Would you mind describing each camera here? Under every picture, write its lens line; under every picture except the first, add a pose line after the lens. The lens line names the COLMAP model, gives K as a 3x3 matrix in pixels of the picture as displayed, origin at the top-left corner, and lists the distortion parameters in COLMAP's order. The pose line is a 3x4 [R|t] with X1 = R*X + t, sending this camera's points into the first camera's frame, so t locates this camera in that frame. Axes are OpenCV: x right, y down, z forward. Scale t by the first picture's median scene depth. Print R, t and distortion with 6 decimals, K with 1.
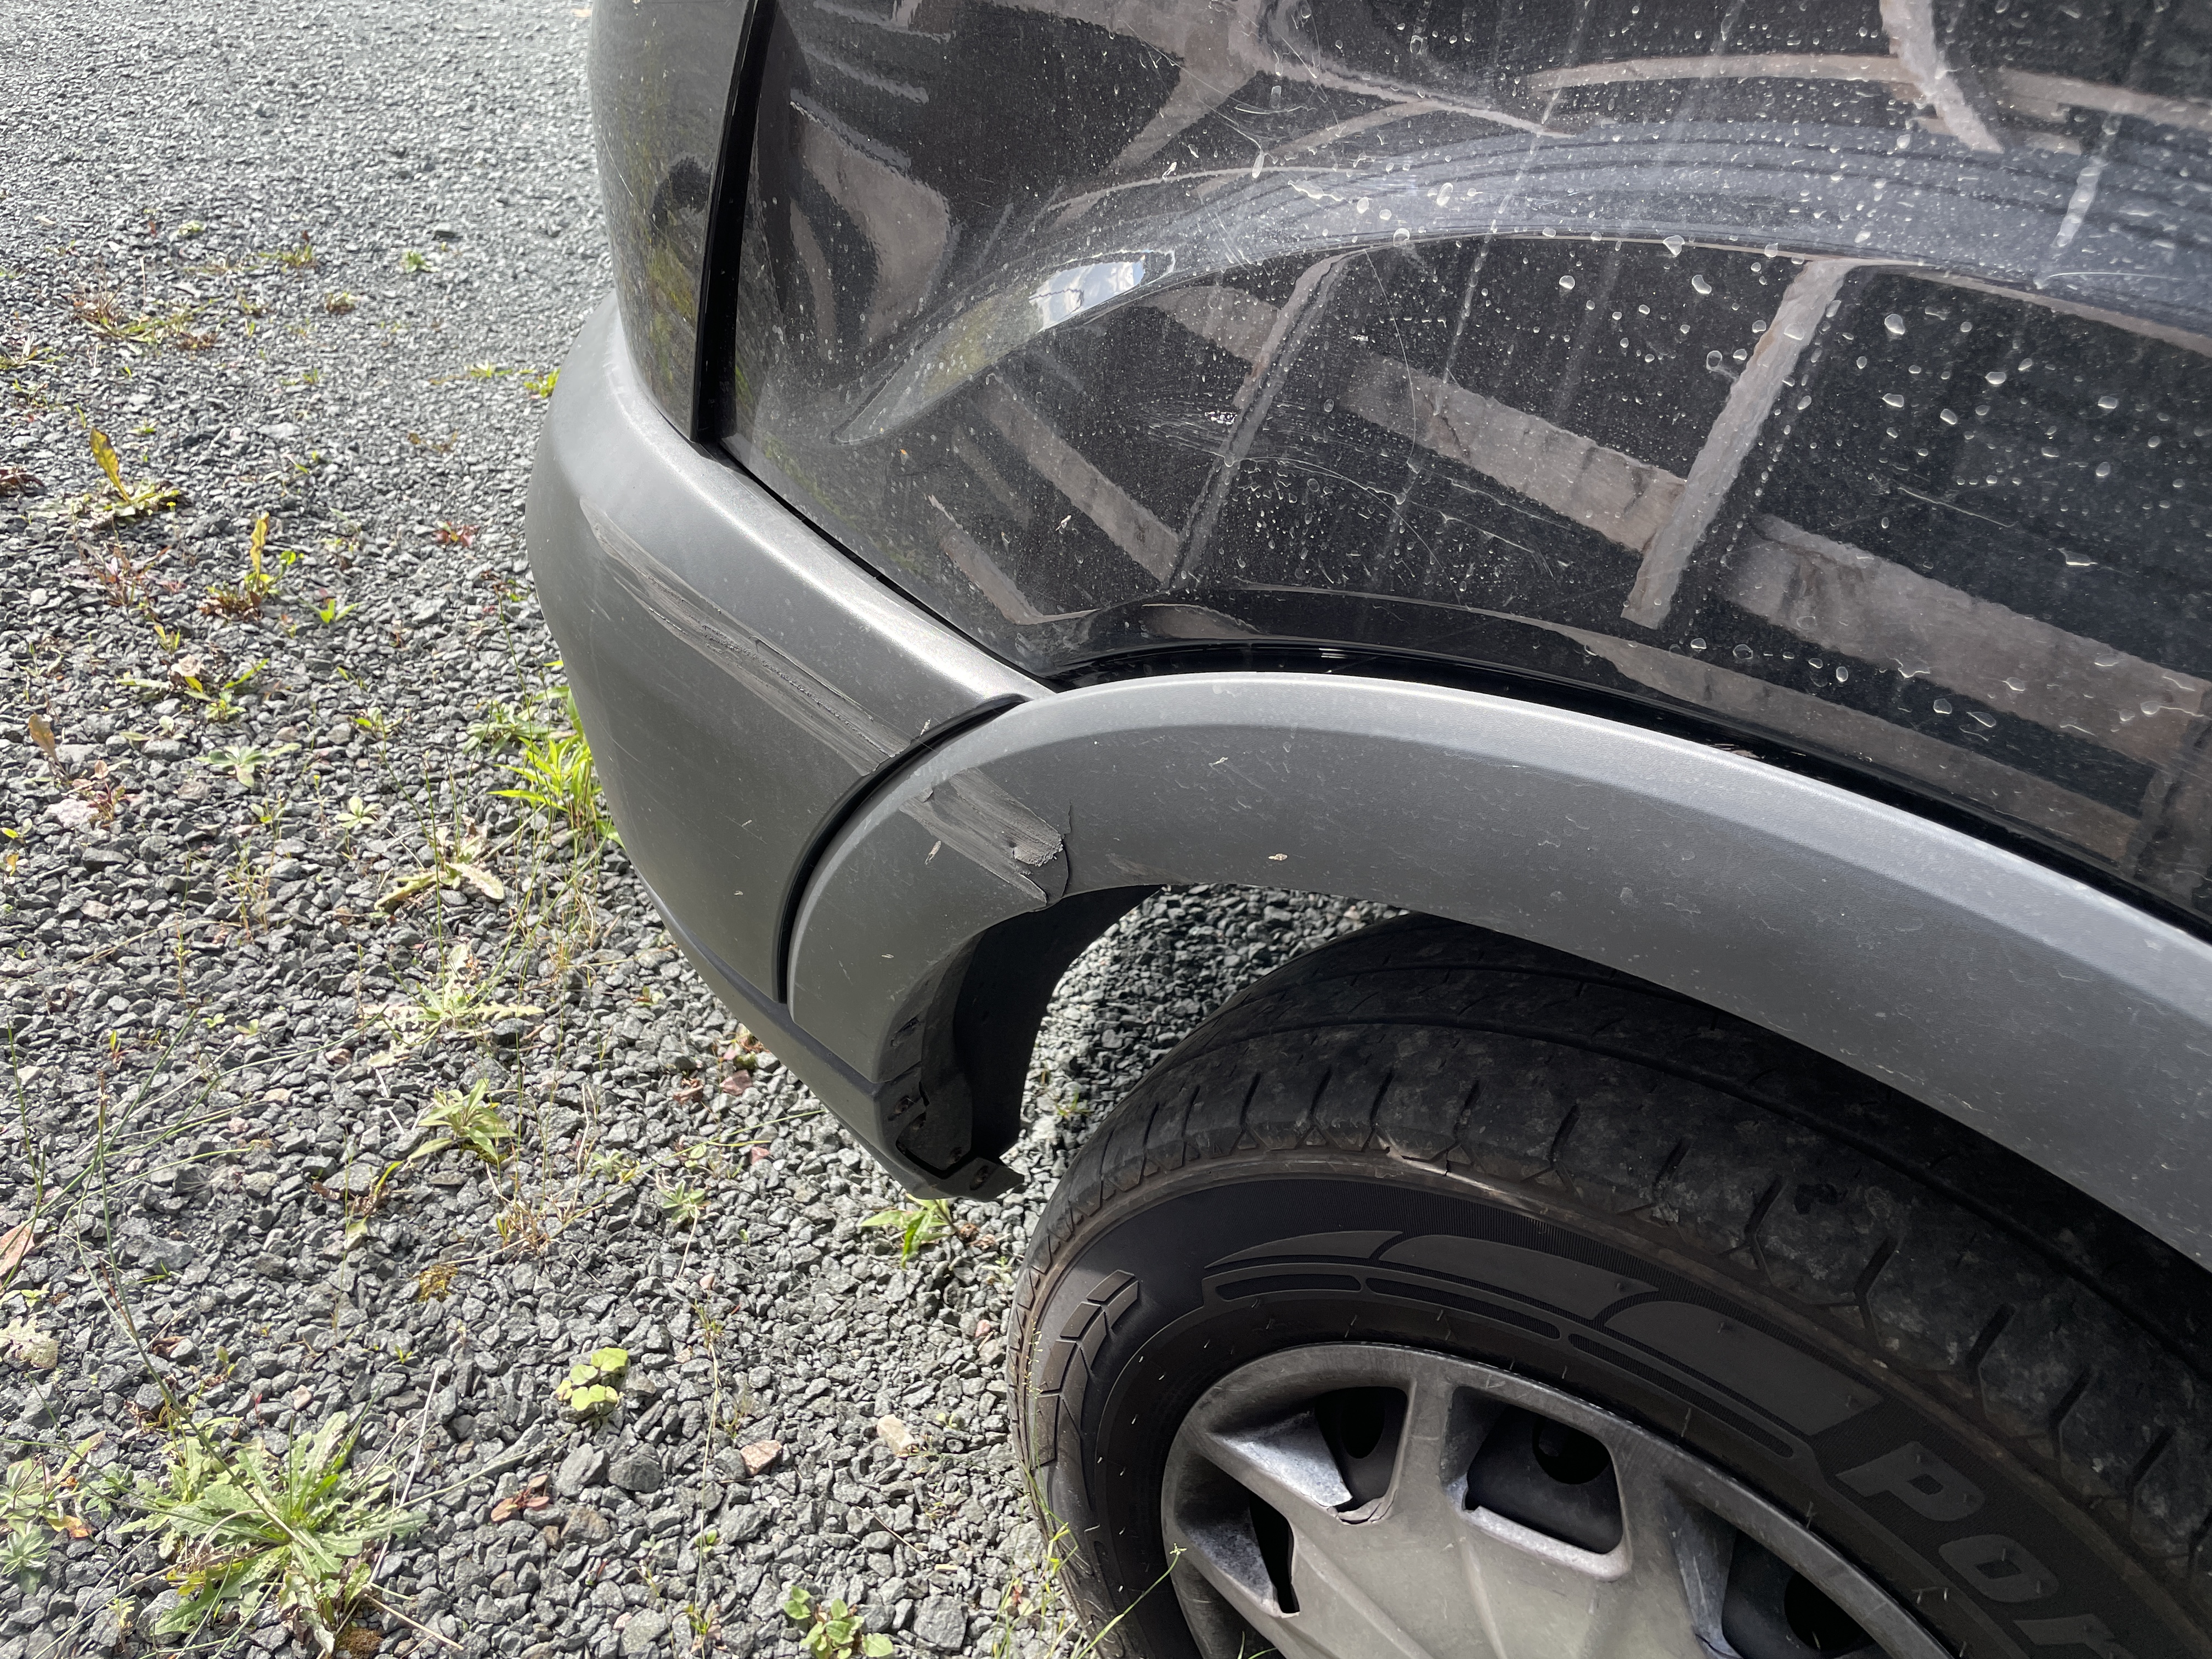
lens RADIAL K [[1683.5, 0, 1104.0], [0, 1683.5, 835.3], [0, 0, 1]] dist [0.086725, -0.116236]
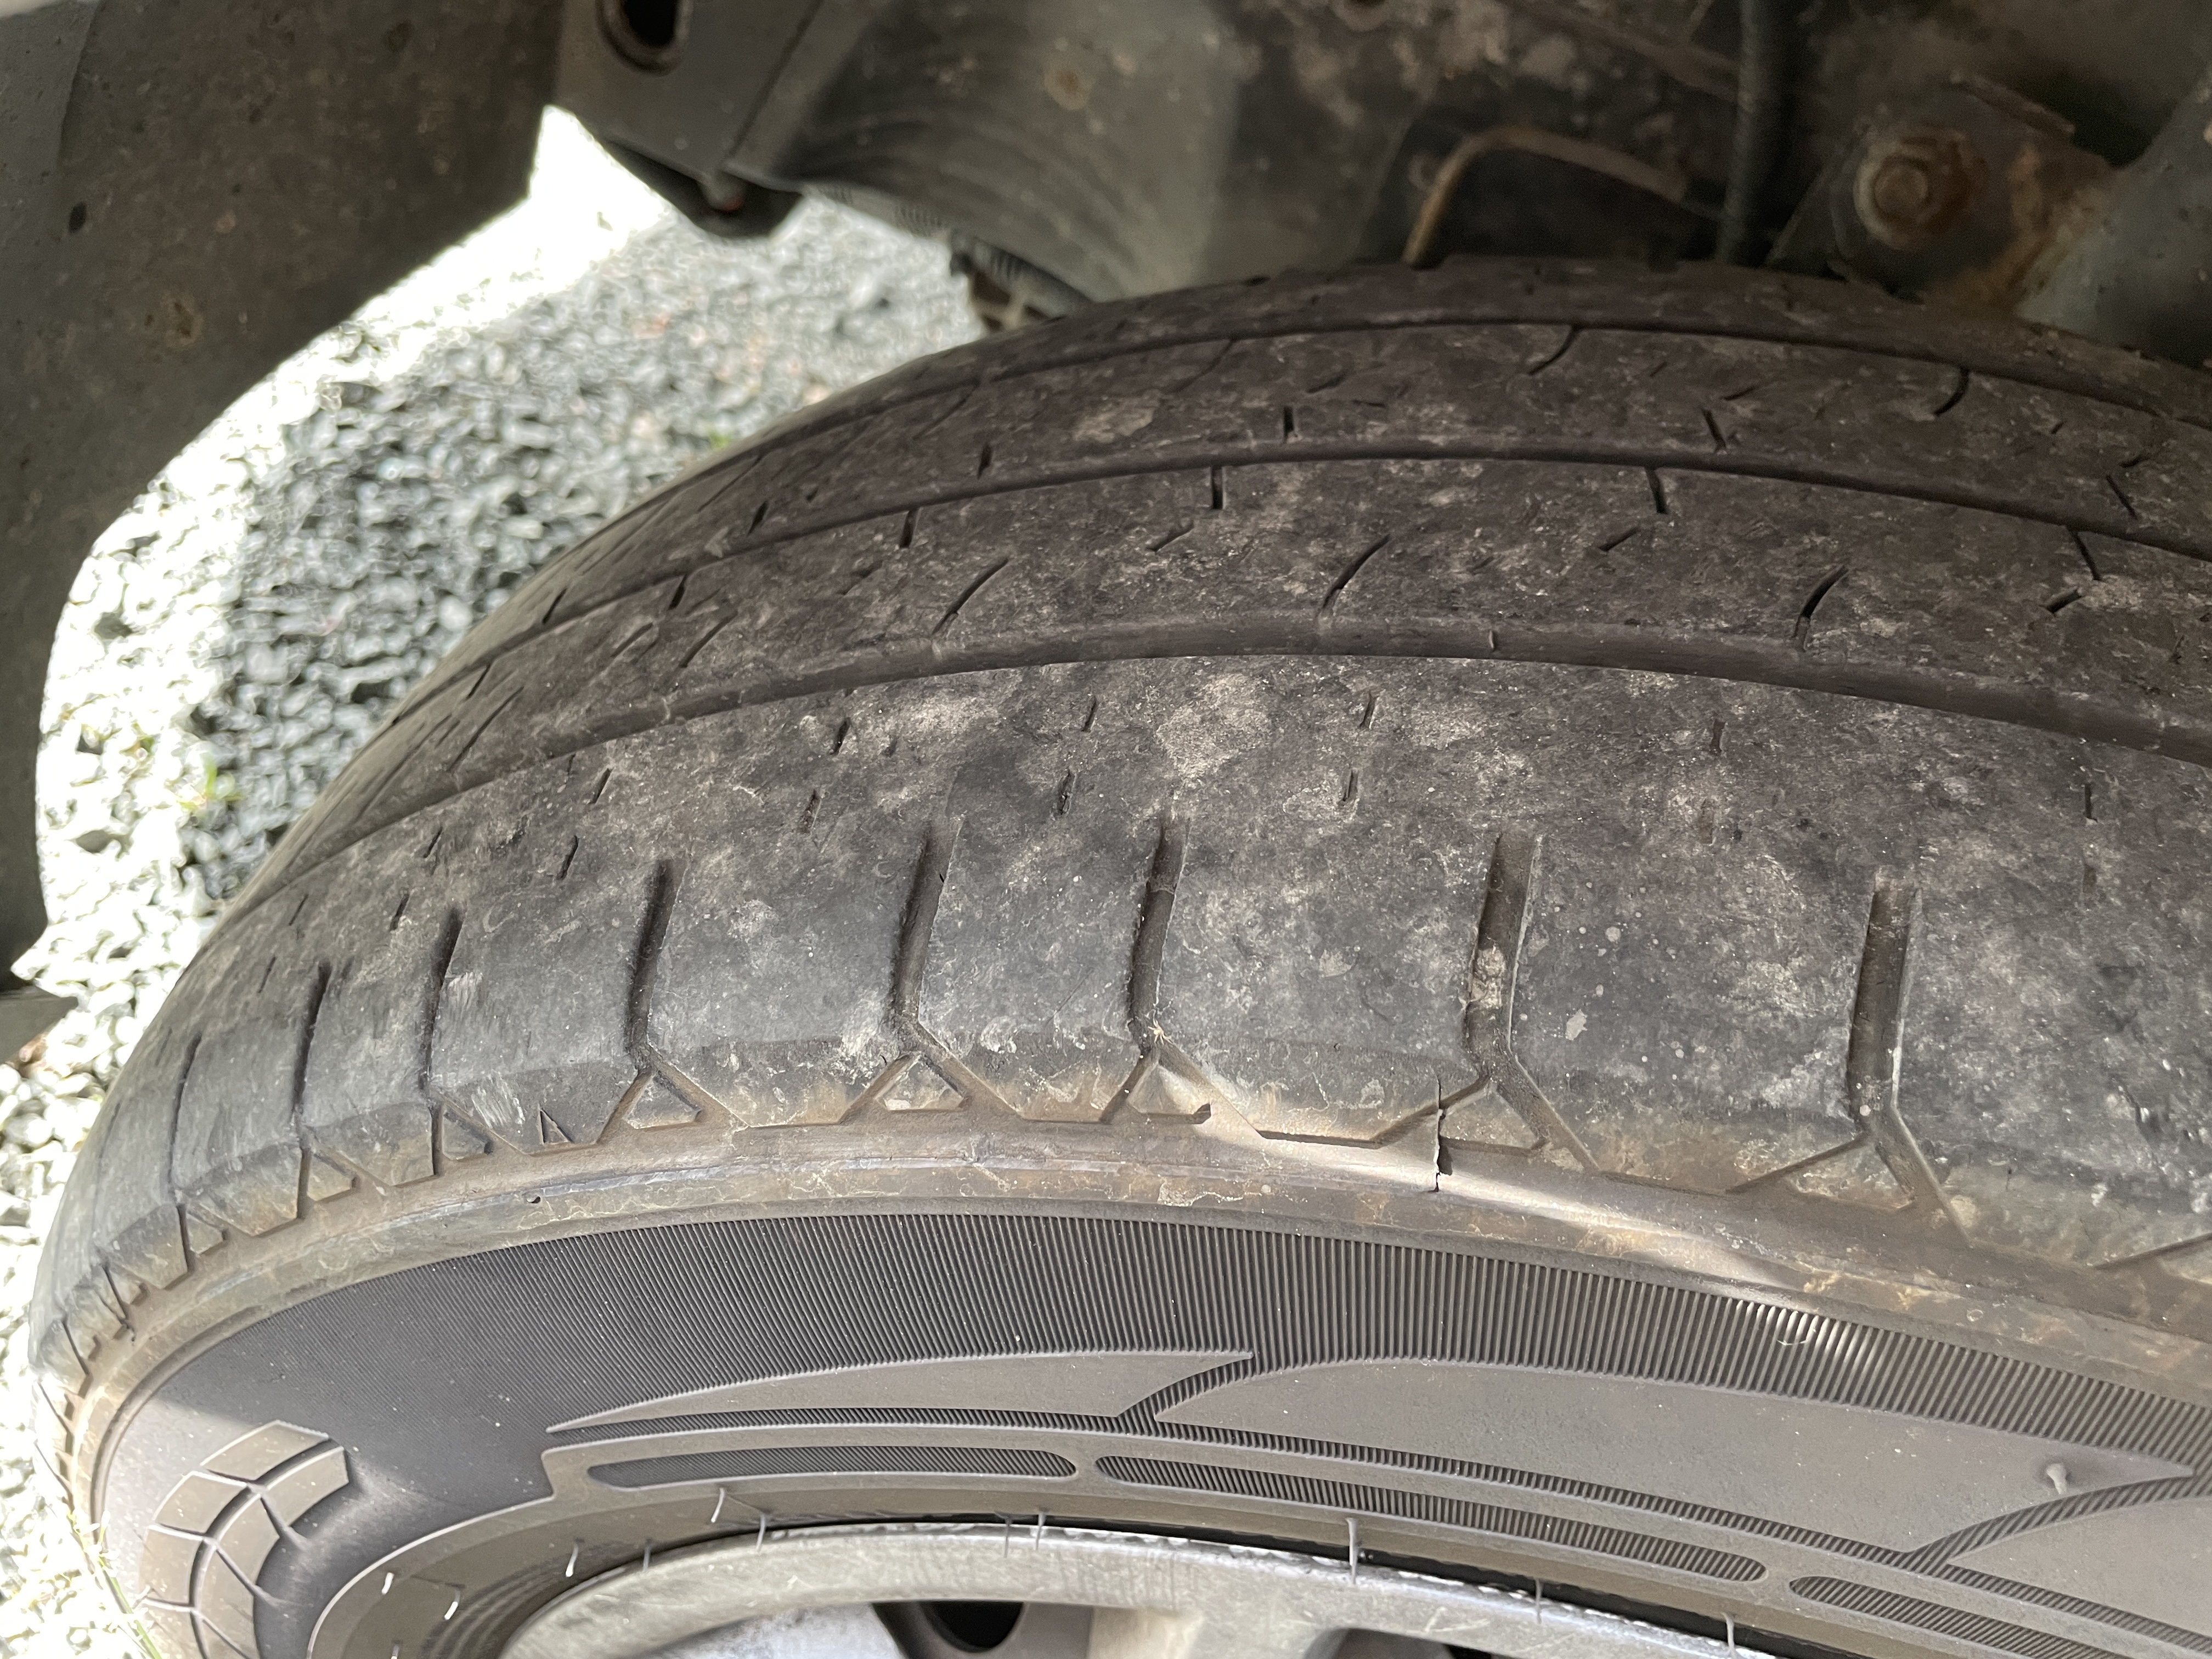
lens RADIAL K [[1683.5, 0, 1096.2], [0, 1683.5, 770.7], [0, 0, 1]] dist [0.086725, -0.116236]
pose [[0.902793, -0.146882, 0.404216, 0.021958], [0.049103, 0.968929, 0.242416, 0.029378], [-0.427263, -0.199003, 0.881955, 0.376124]]
